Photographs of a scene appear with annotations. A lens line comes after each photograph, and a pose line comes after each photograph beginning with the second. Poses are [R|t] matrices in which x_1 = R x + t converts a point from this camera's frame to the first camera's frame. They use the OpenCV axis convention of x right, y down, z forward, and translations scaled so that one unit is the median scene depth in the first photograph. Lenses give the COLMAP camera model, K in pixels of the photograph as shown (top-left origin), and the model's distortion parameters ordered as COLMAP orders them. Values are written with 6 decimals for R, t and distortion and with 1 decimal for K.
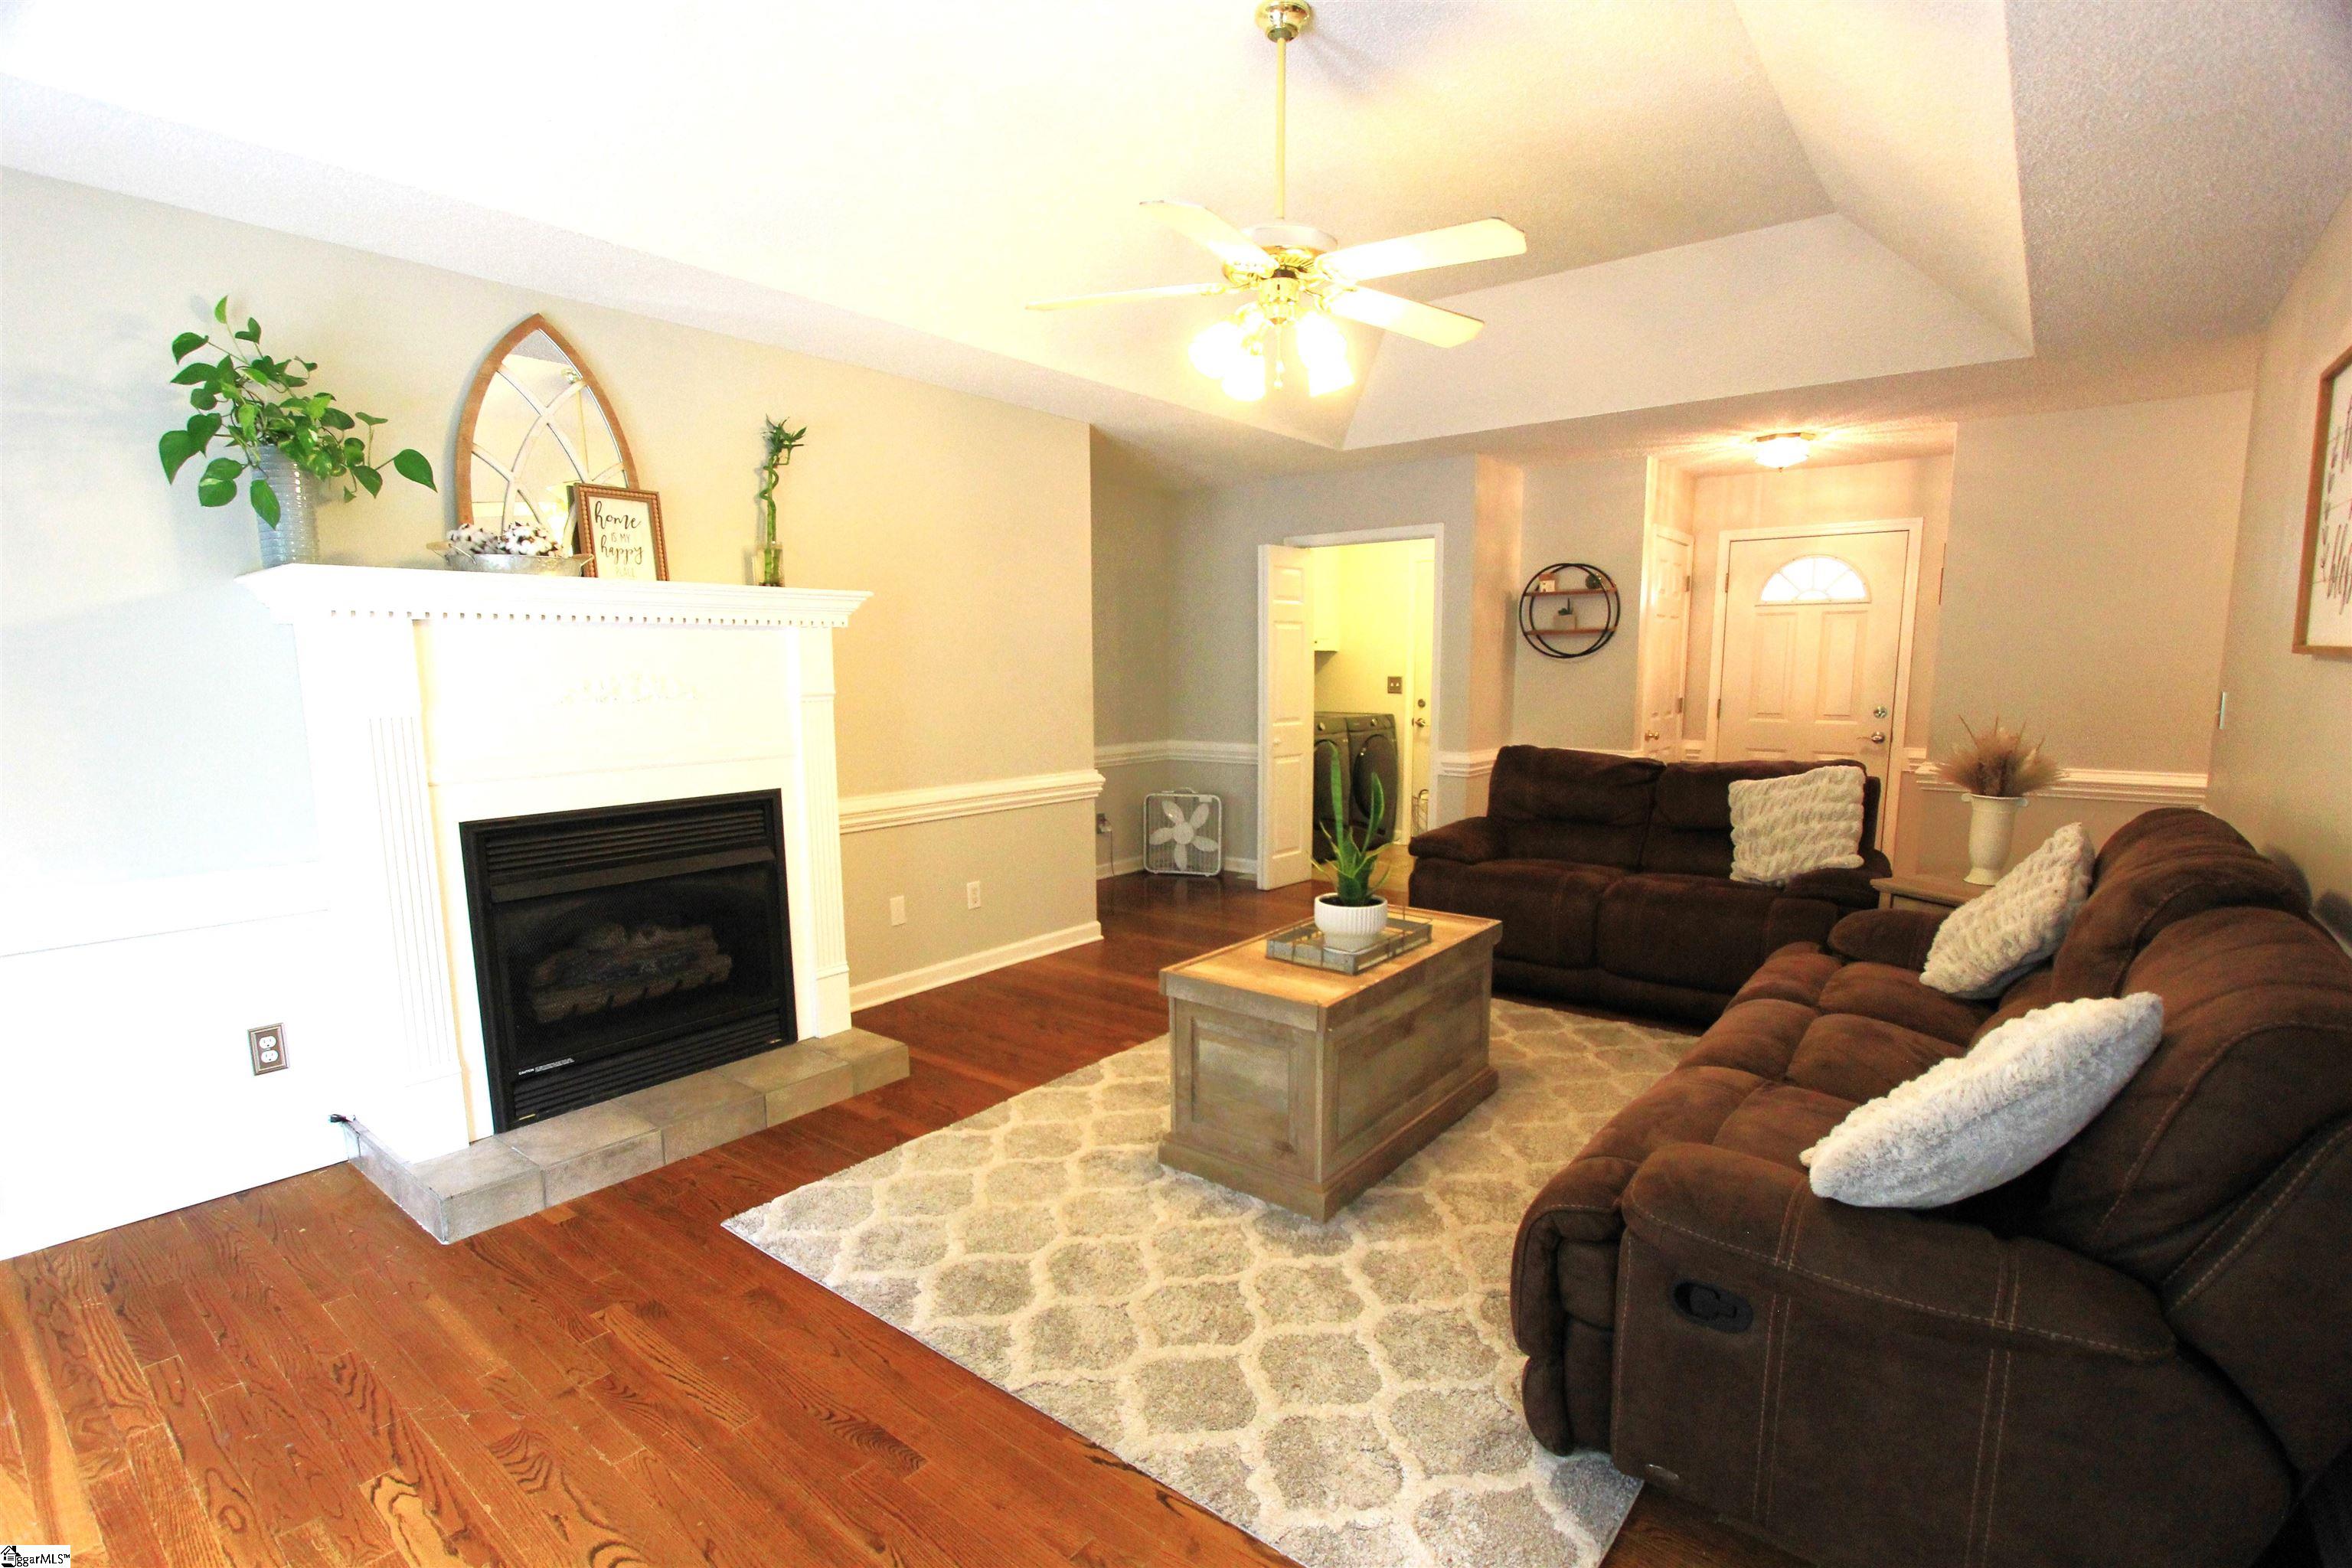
lens RADIAL K [[1093.3, 0, 1176.5], [0, 1093.3, 820.2], [0, 0, 1]] dist [-0.015930, 0.001937]
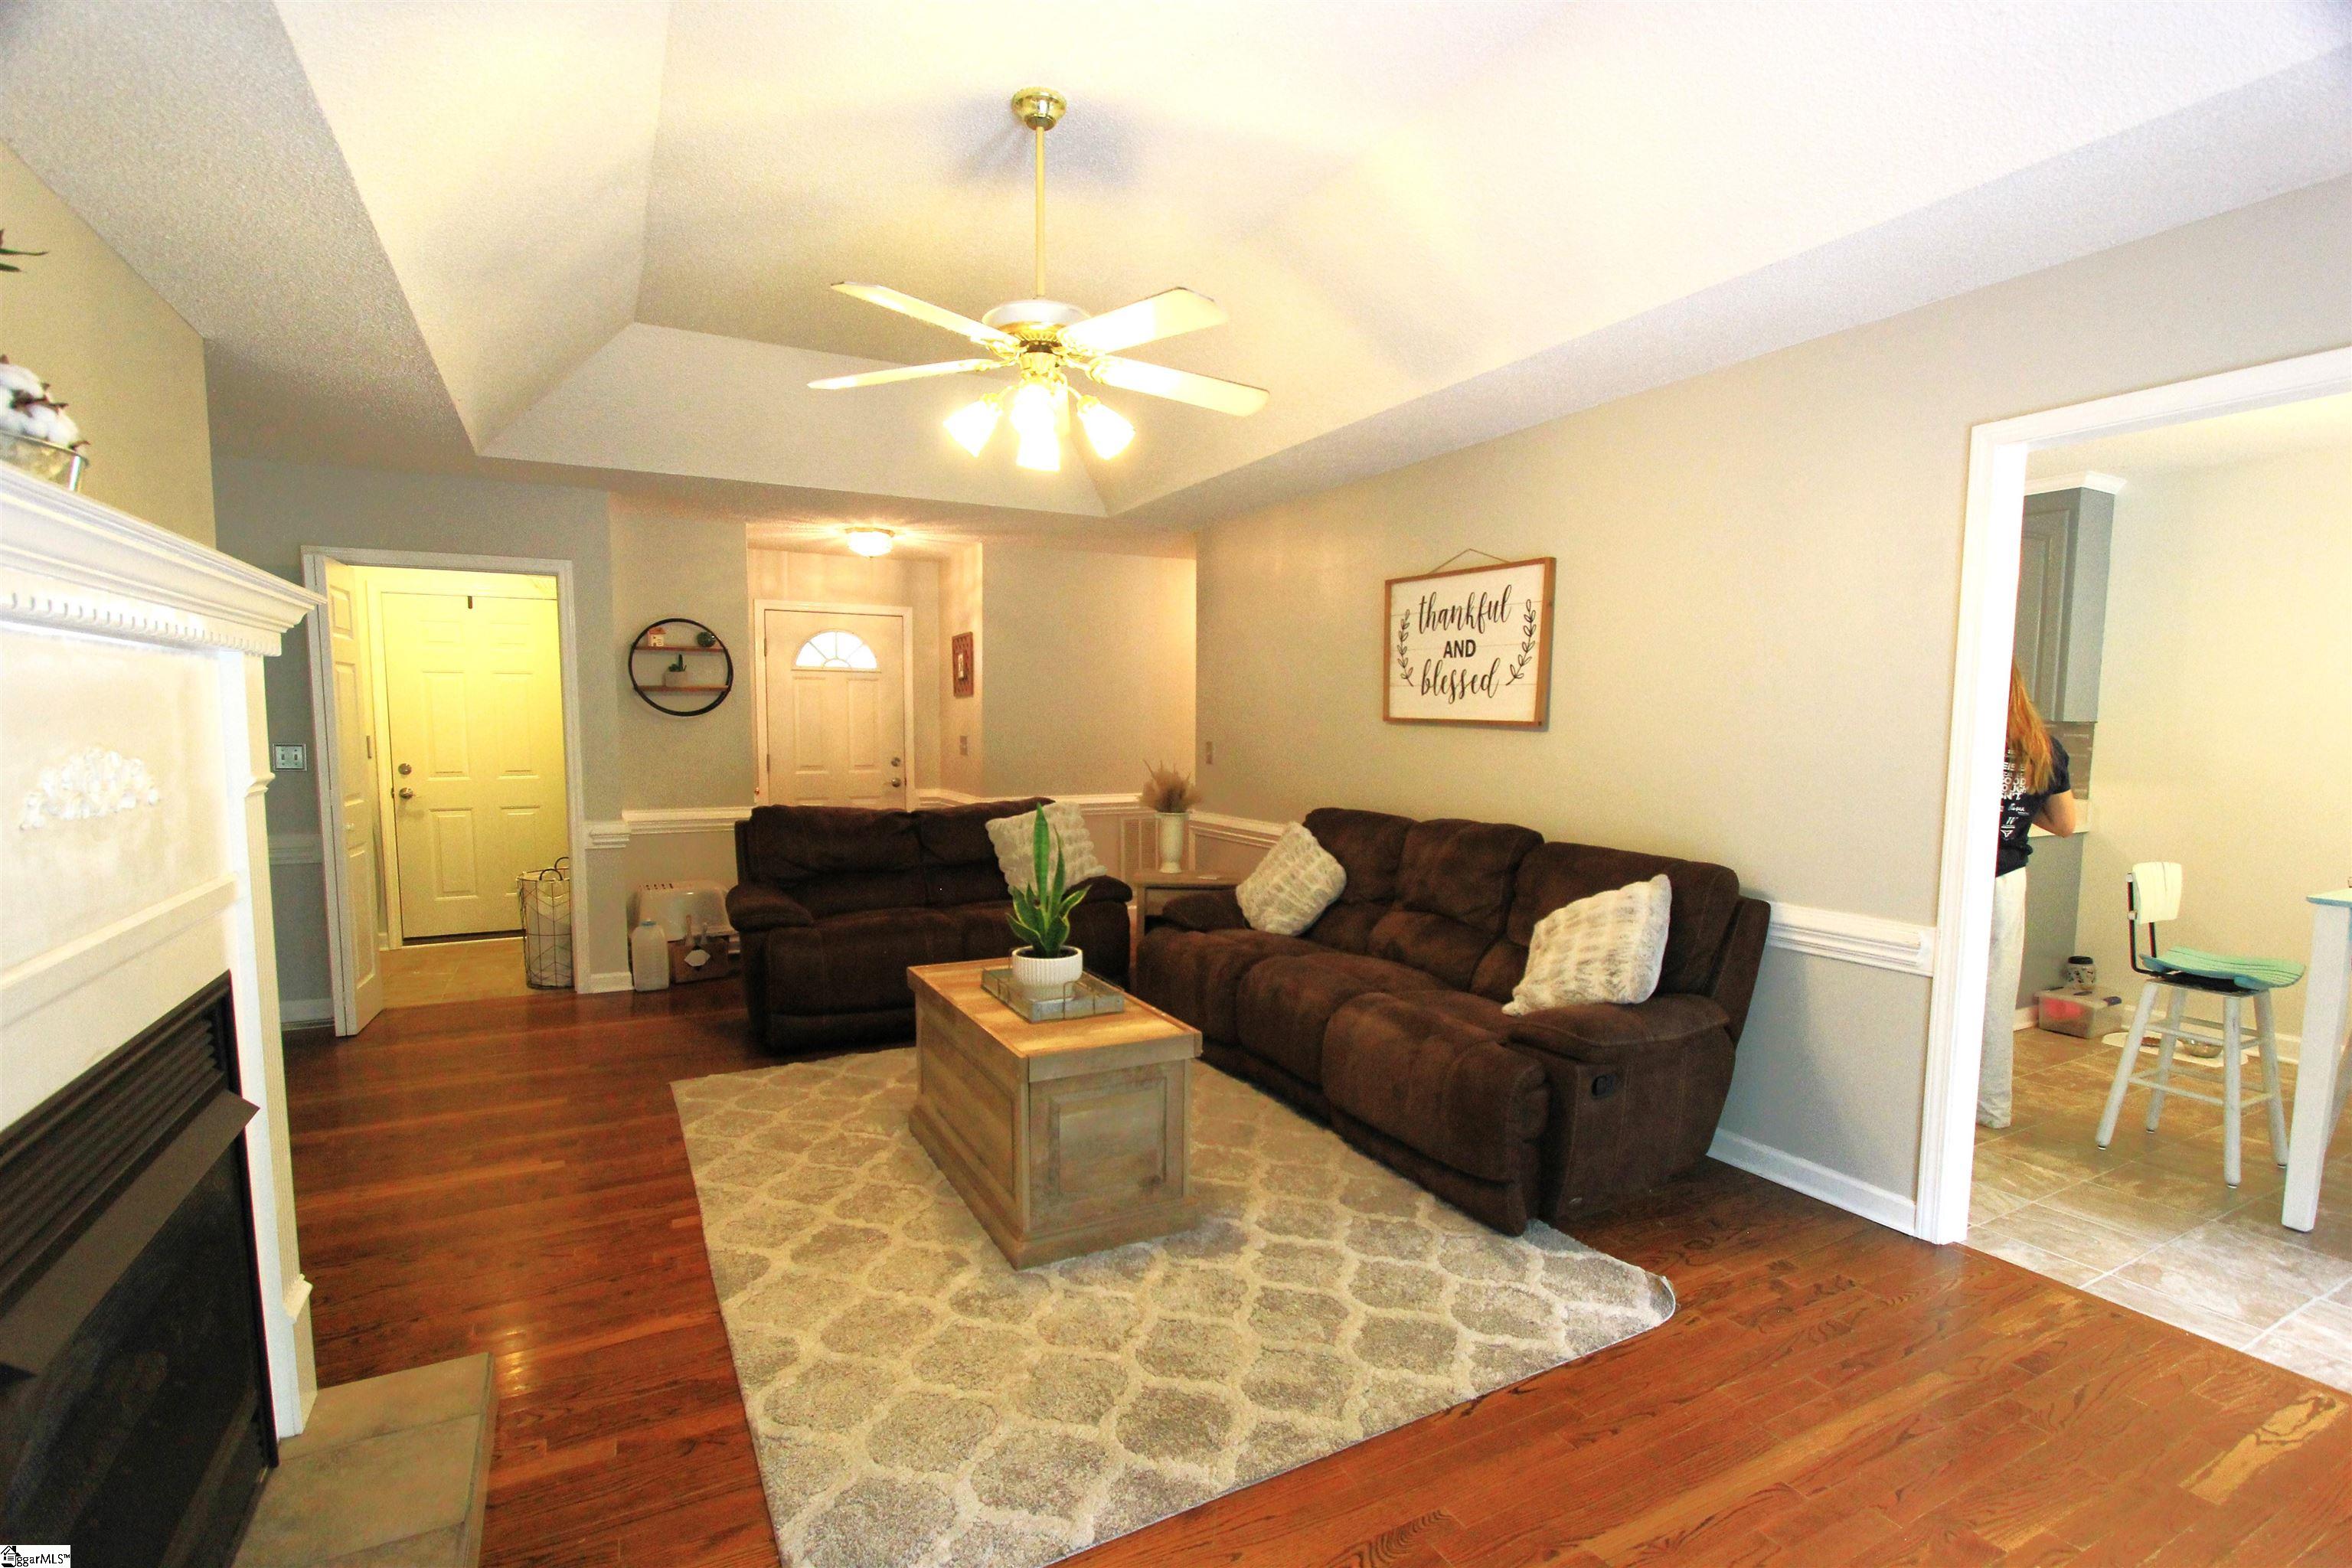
lens RADIAL K [[1093.3, 0, 1176.5], [0, 1093.3, 820.2], [0, 0, 1]] dist [-0.015930, 0.001937]
pose [[0.395785, -0.076958, 0.915113, -0.678326], [0.122127, 0.992042, 0.030607, -0.062815], [-0.910186, 0.099646, 0.402034, 0.421953]]
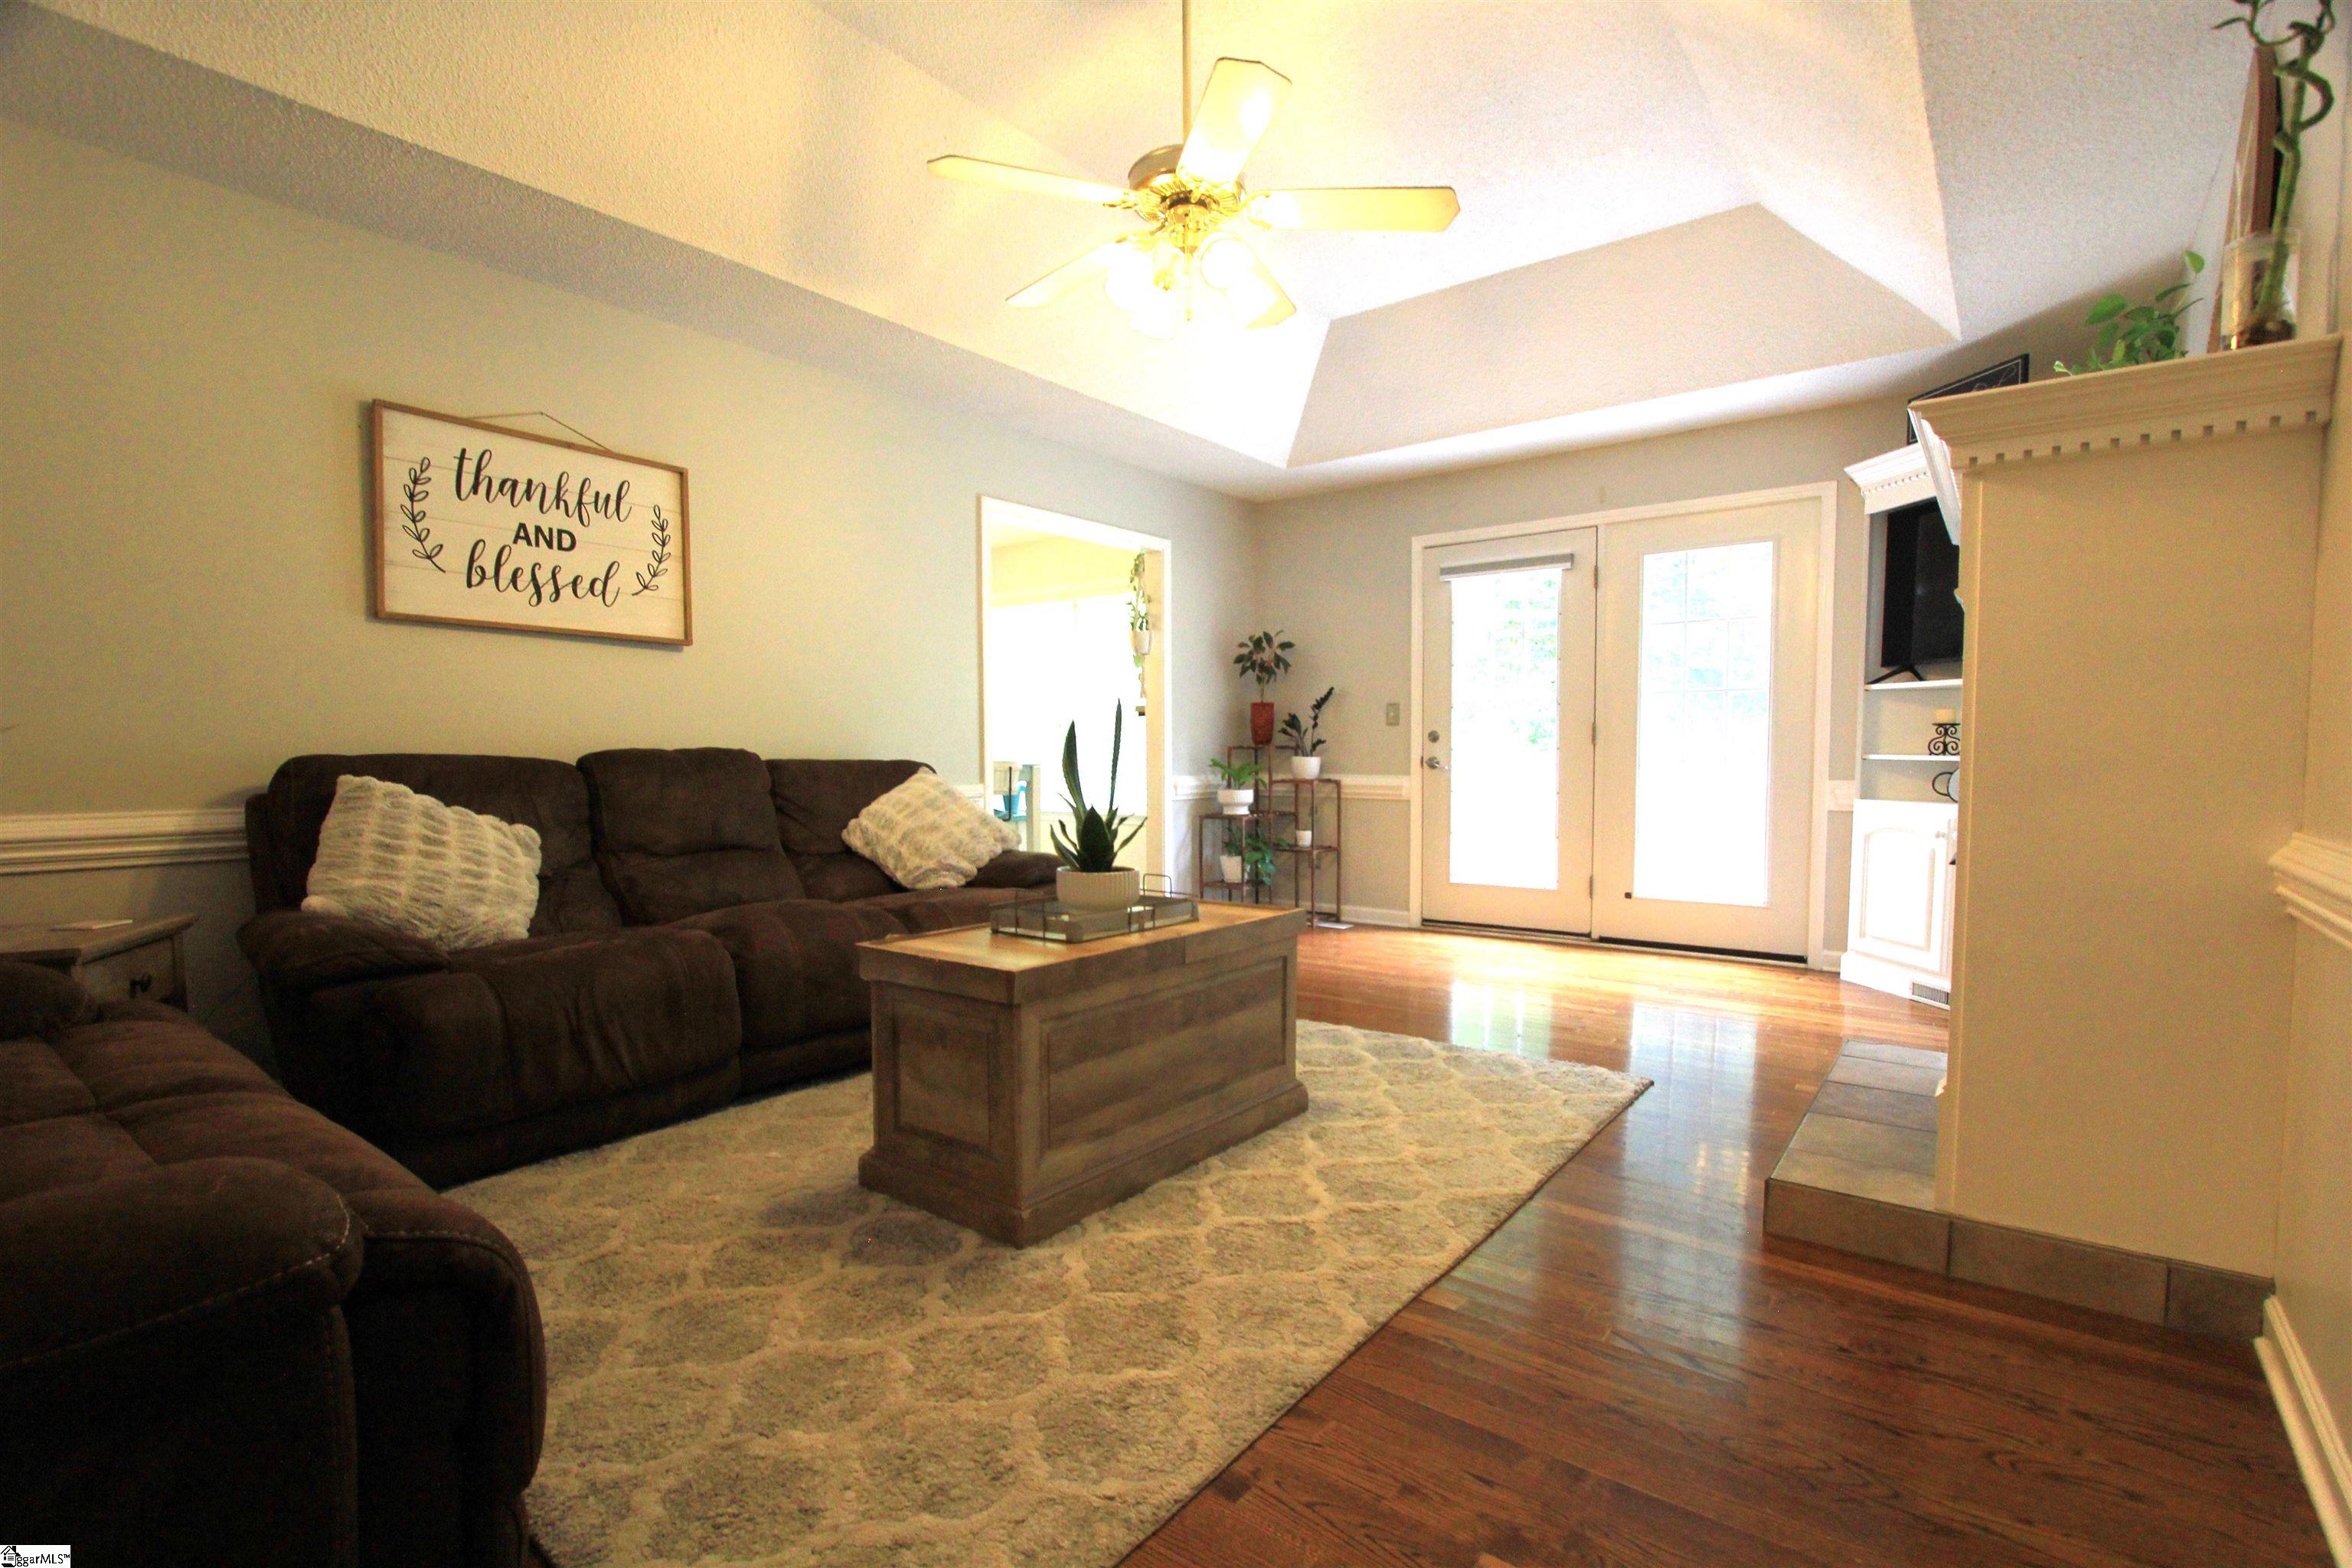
lens RADIAL K [[1093.3, 0, 1176.5], [0, 1093.3, 820.2], [0, 0, 1]] dist [-0.015930, 0.001937]
pose [[-0.999968, 0.007328, -0.003065, 0.091980], [0.006563, 0.979592, 0.200887, -0.126884], [0.004475, 0.200860, -0.979610, 1.698652]]
